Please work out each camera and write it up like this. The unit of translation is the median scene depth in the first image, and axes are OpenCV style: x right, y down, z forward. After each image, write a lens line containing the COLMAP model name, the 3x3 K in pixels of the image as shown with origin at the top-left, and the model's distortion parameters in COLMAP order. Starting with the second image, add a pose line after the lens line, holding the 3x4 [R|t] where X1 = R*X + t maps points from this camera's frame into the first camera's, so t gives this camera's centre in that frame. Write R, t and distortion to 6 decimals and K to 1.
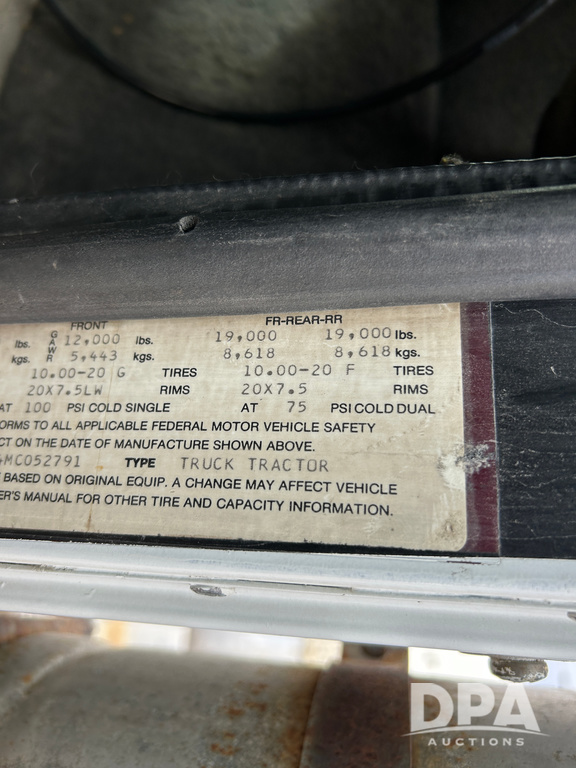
lens RADIAL K [[627.5, 0, 287.3], [0, 627.5, 364.8], [0, 0, 1]] dist [-0.012318, -0.068647]
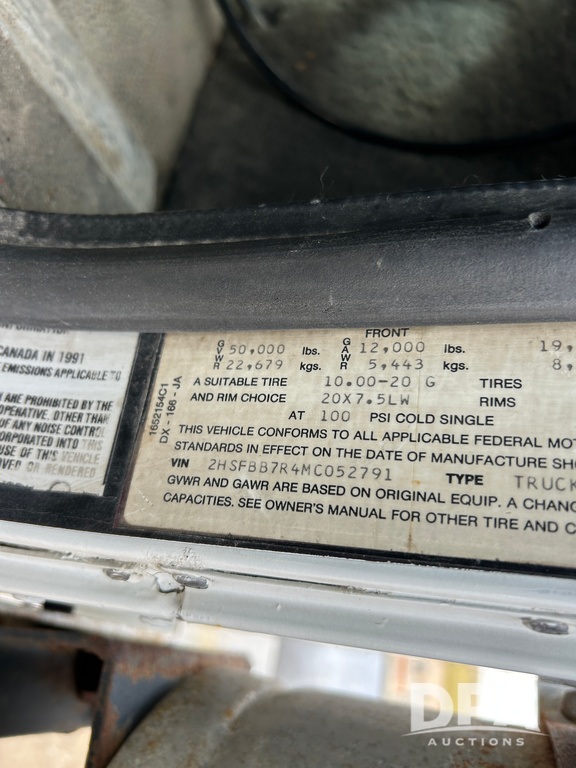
lens RADIAL K [[627.5, 0, 287.3], [0, 627.5, 364.8], [0, 0, 1]] dist [-0.012318, -0.068647]
pose [[0.989763, 0.034392, -0.138516, -0.356373], [-0.044437, 0.996550, -0.070093, 0.063233], [0.135628, 0.075531, 0.987877, 0.049603]]
